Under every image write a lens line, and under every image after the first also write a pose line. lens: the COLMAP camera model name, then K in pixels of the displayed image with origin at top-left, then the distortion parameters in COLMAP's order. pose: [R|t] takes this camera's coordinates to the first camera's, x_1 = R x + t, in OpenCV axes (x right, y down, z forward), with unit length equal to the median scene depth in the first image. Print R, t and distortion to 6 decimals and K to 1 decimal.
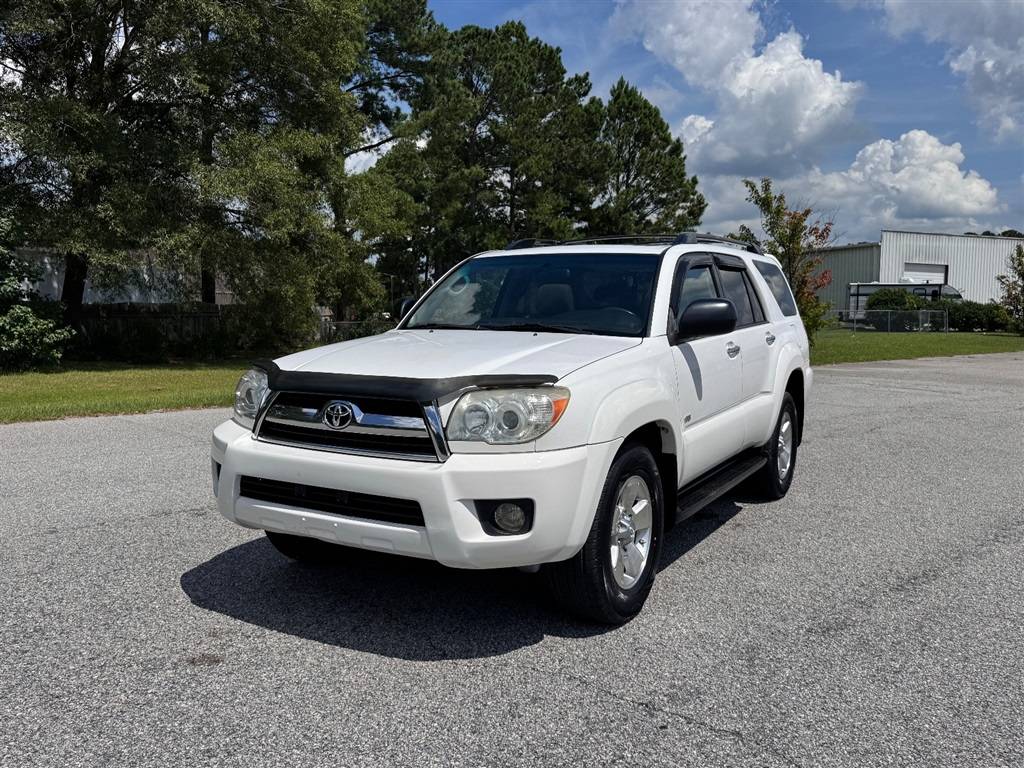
lens RADIAL K [[848.1, 0, 512.0], [0, 848.1, 384.0], [0, 0, 1]] dist [0.145141, -0.216960]
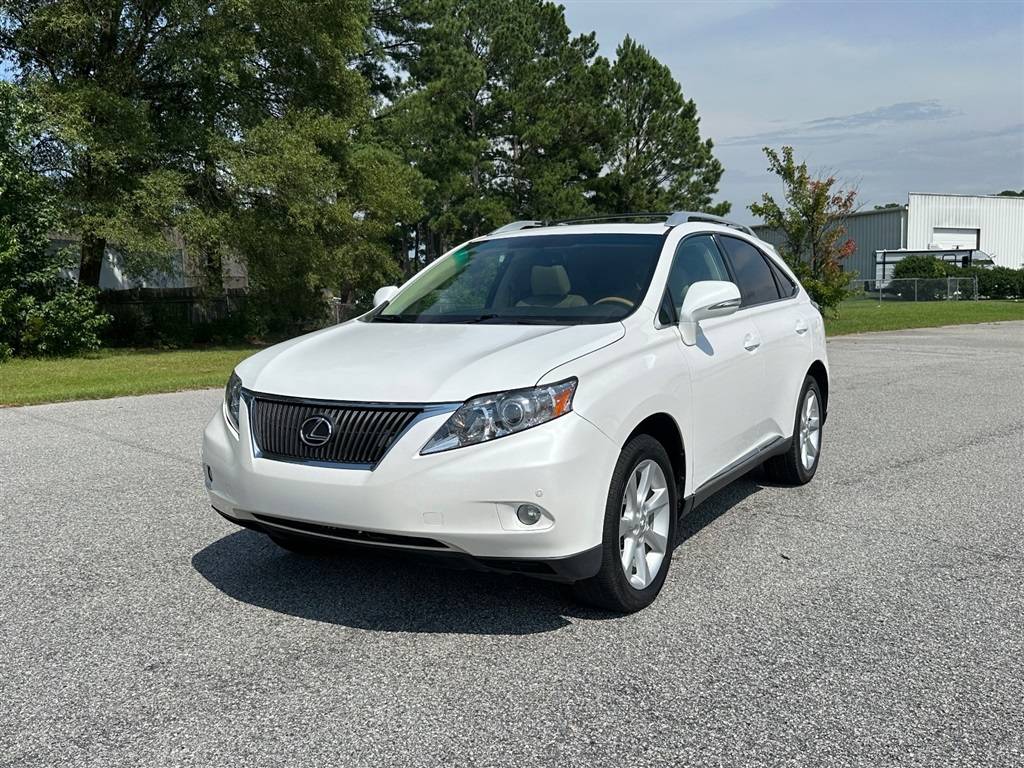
lens RADIAL K [[945.0, 0, 503.9], [0, 945.0, 387.5], [0, 0, 1]] dist [0.154244, -0.264454]
pose [[0.999747, -0.022515, -0.000047, -0.020073], [0.022512, 0.999579, 0.018316, 0.004716], [-0.000366, -0.018312, 0.999832, -0.058007]]
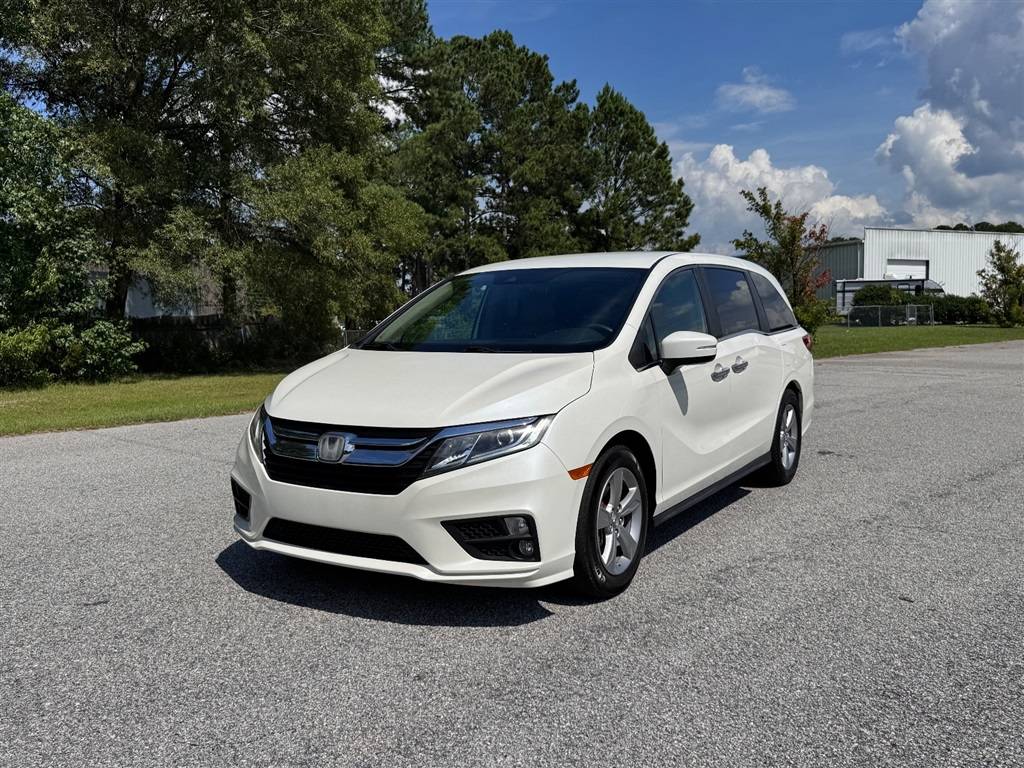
lens RADIAL K [[883.4, 0, 512.0], [0, 883.4, 384.0], [0, 0, 1]] dist [0.158840, -0.246749]
pose [[0.998823, -0.027941, 0.039643, -0.041492], [0.028259, 0.999573, -0.007488, 0.004089], [-0.039417, 0.008599, 0.999186, -0.057185]]
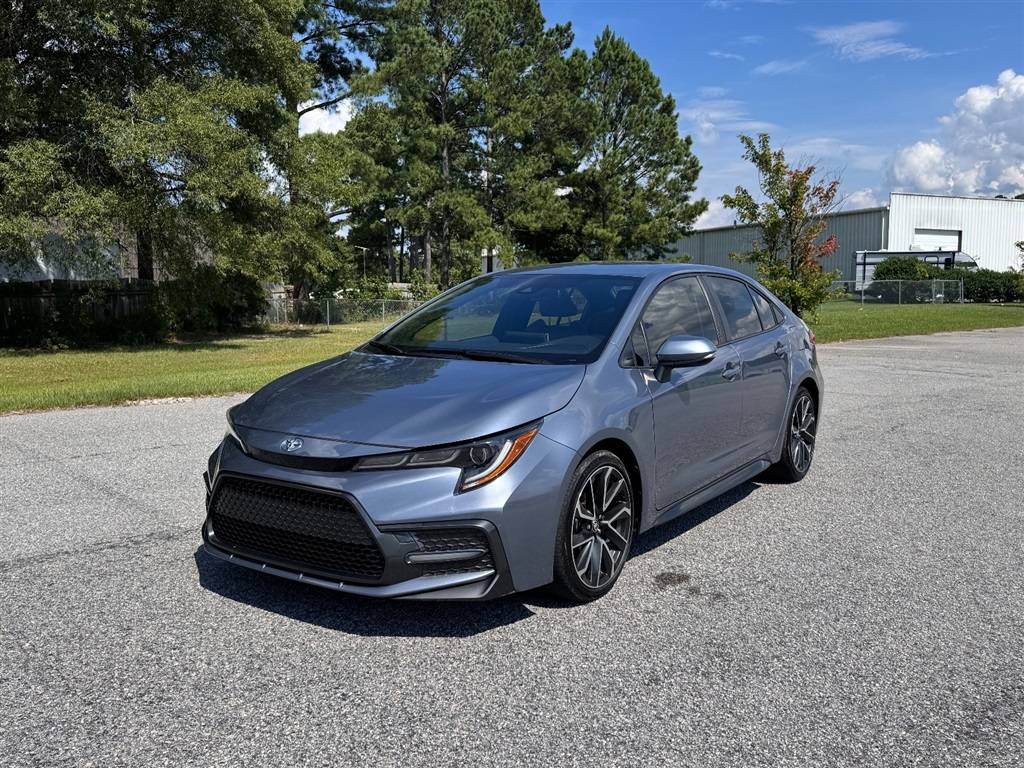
lens RADIAL K [[895.4, 0, 513.5], [0, 895.4, 378.5], [0, 0, 1]] dist [0.159561, -0.288155]
pose [[0.999825, -0.011636, 0.014645, 0.010544], [0.011377, 0.999779, 0.017672, -0.002486], [-0.014848, -0.017503, 0.999737, 0.032395]]
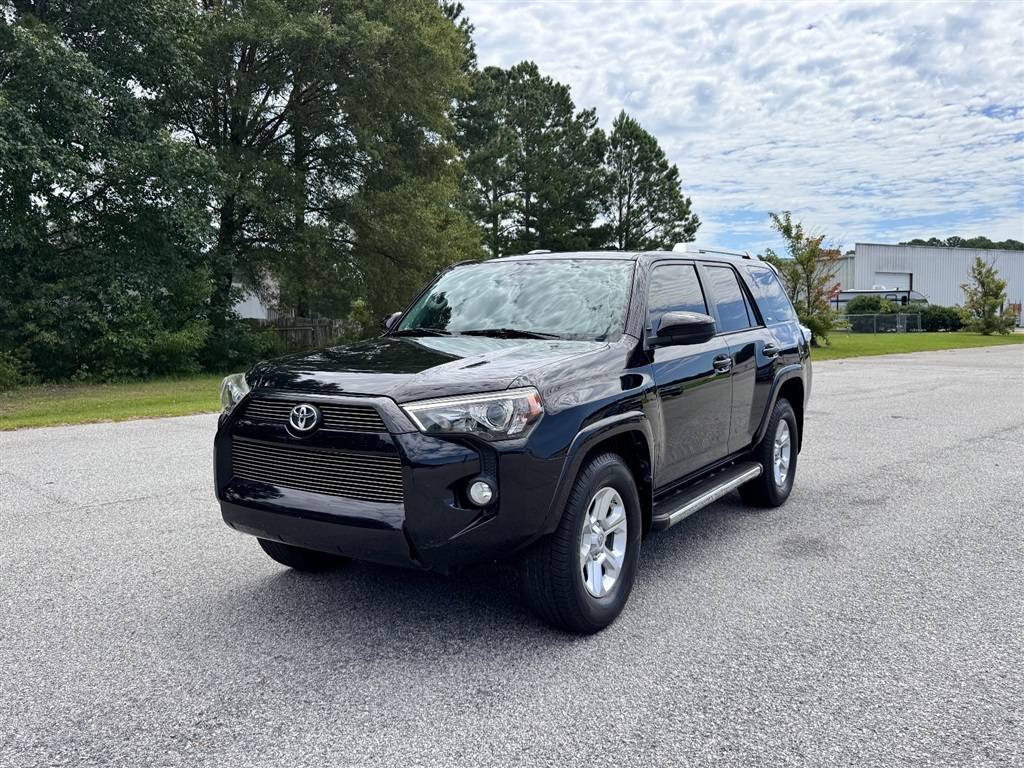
lens RADIAL K [[848.1, 0, 512.0], [0, 848.1, 384.0], [0, 0, 1]] dist [0.145141, -0.216960]
pose [[0.998406, -0.020591, 0.052547, -0.092308], [0.021141, 0.999727, -0.009933, 0.008551], [-0.052328, 0.011028, 0.998569, -0.117190]]
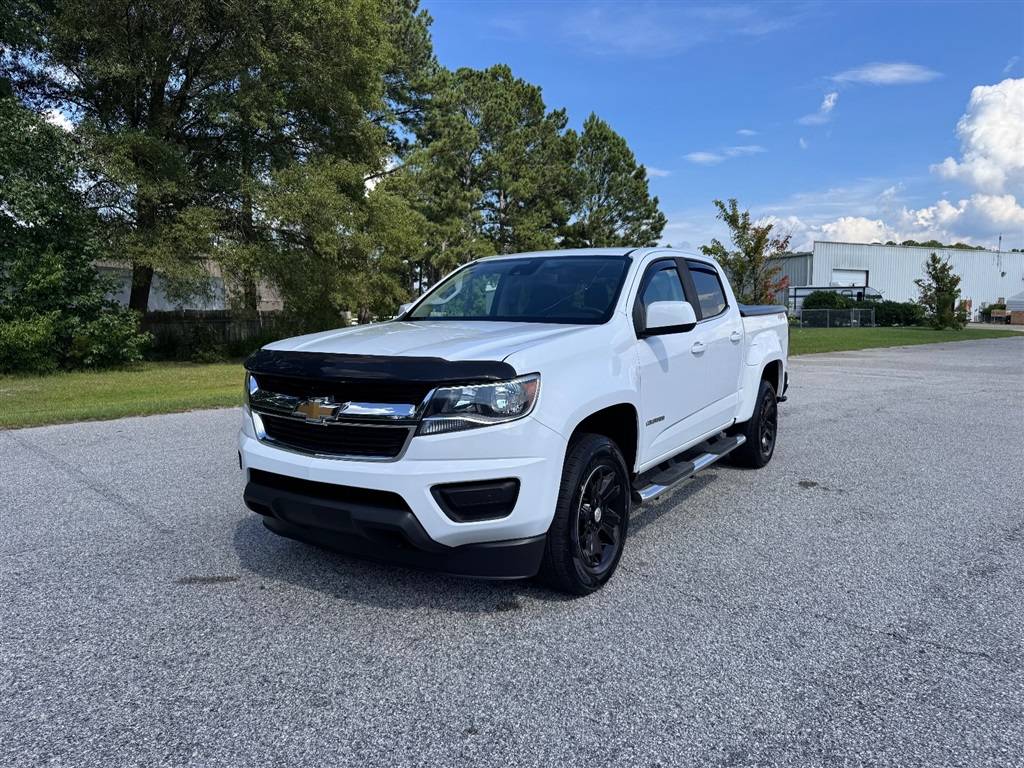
lens RADIAL K [[727.2, 0, 512.7], [0, 727.2, 388.5], [0, 0, 1]] dist [0.108175, -0.139102]
pose [[0.999254, -0.015423, 0.035397, -0.025640], [0.014811, 0.999738, 0.017480, -0.000360], [-0.035657, -0.016943, 0.999220, -0.001881]]
